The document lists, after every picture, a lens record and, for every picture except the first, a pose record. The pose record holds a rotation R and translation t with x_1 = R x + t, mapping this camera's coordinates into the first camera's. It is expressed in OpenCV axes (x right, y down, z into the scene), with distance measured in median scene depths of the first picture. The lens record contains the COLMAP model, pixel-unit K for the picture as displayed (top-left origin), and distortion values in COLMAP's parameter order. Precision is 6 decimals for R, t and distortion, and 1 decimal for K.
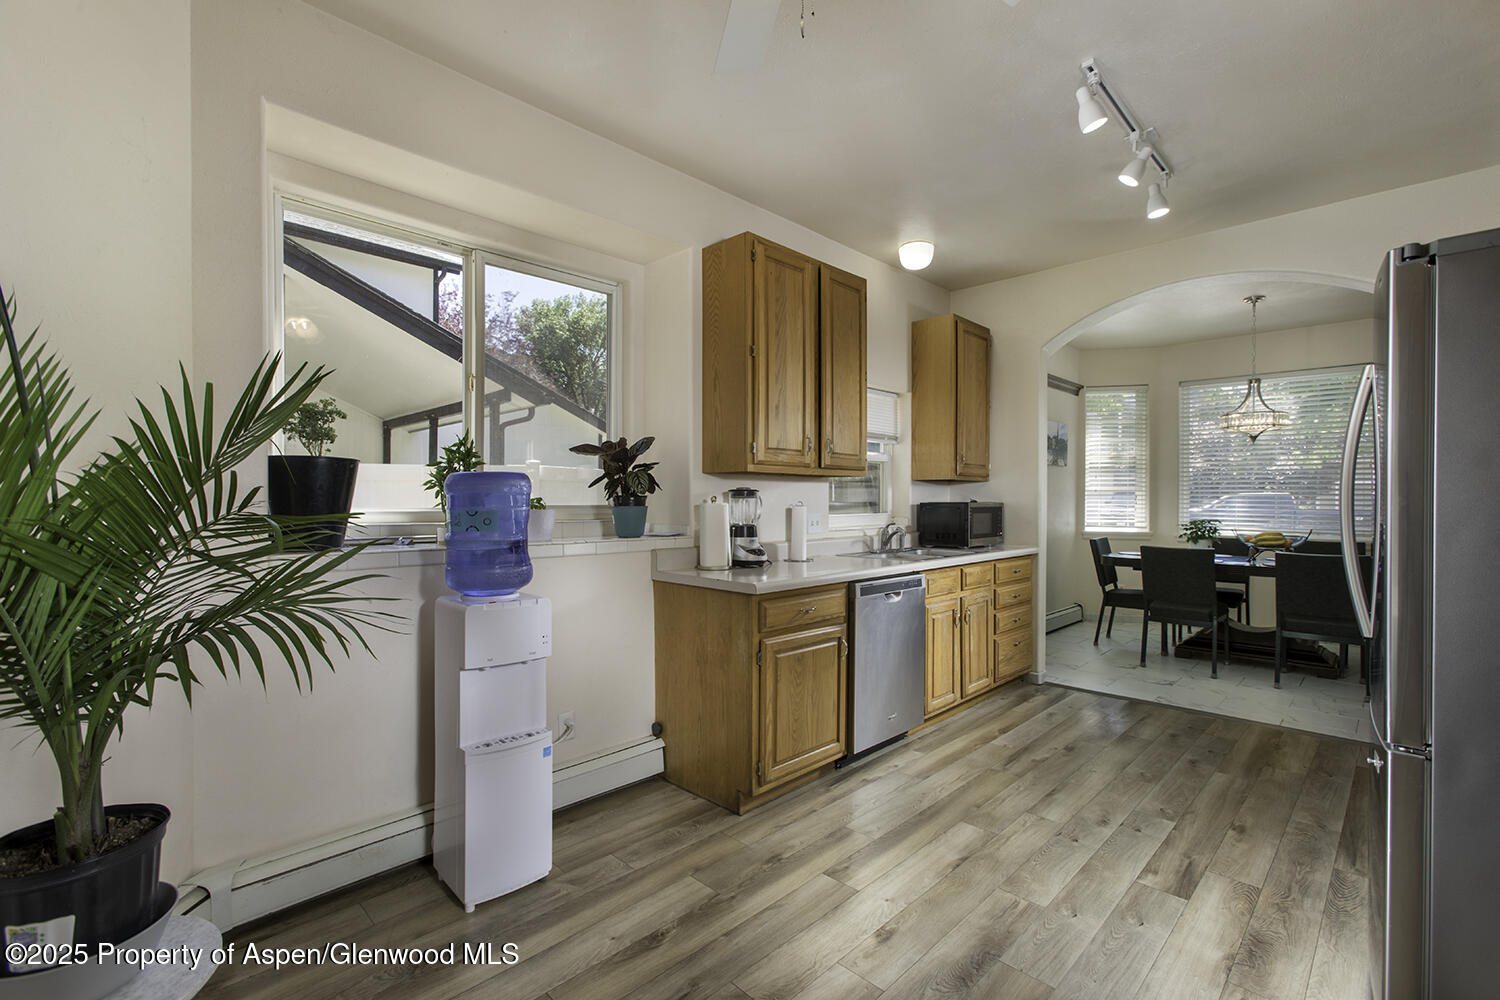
lens RADIAL K [[683.0, 0, 741.1], [0, 683.0, 500.0], [0, 0, 1]] dist [-0.019538, 0.015113]
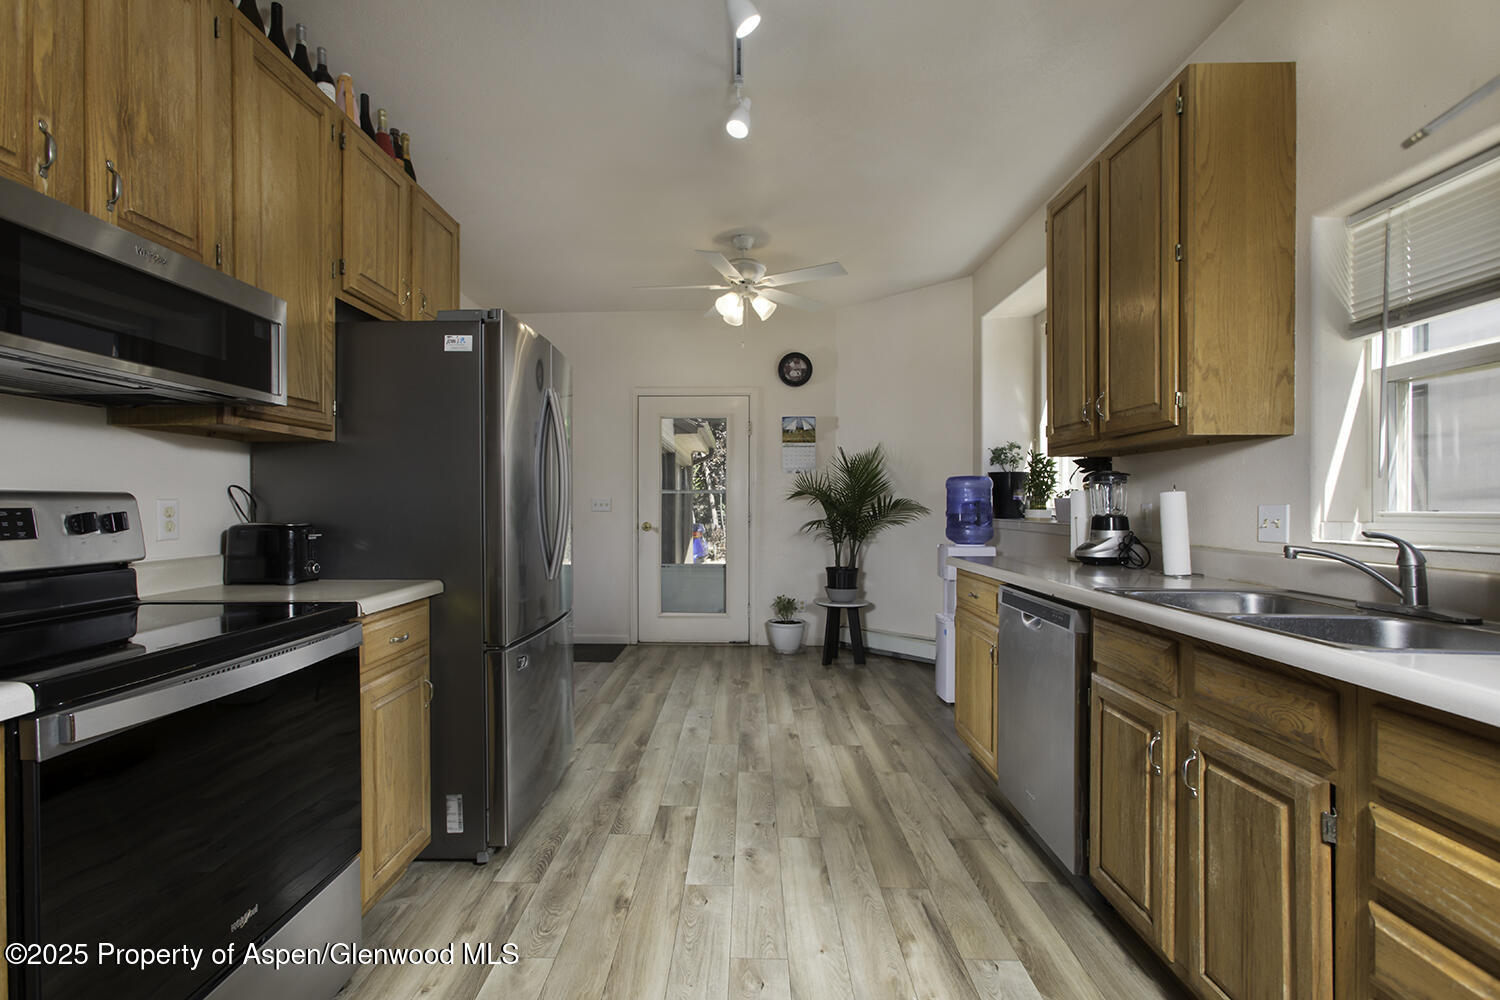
lens RADIAL K [[683.0, 0, 741.1], [0, 683.0, 500.0], [0, 0, 1]] dist [-0.019538, 0.015113]
pose [[-0.717588, -0.006891, -0.696434, 1.332868], [-0.002263, 0.999969, -0.007563, 0.028525], [0.696464, -0.003851, -0.717581, 1.870775]]
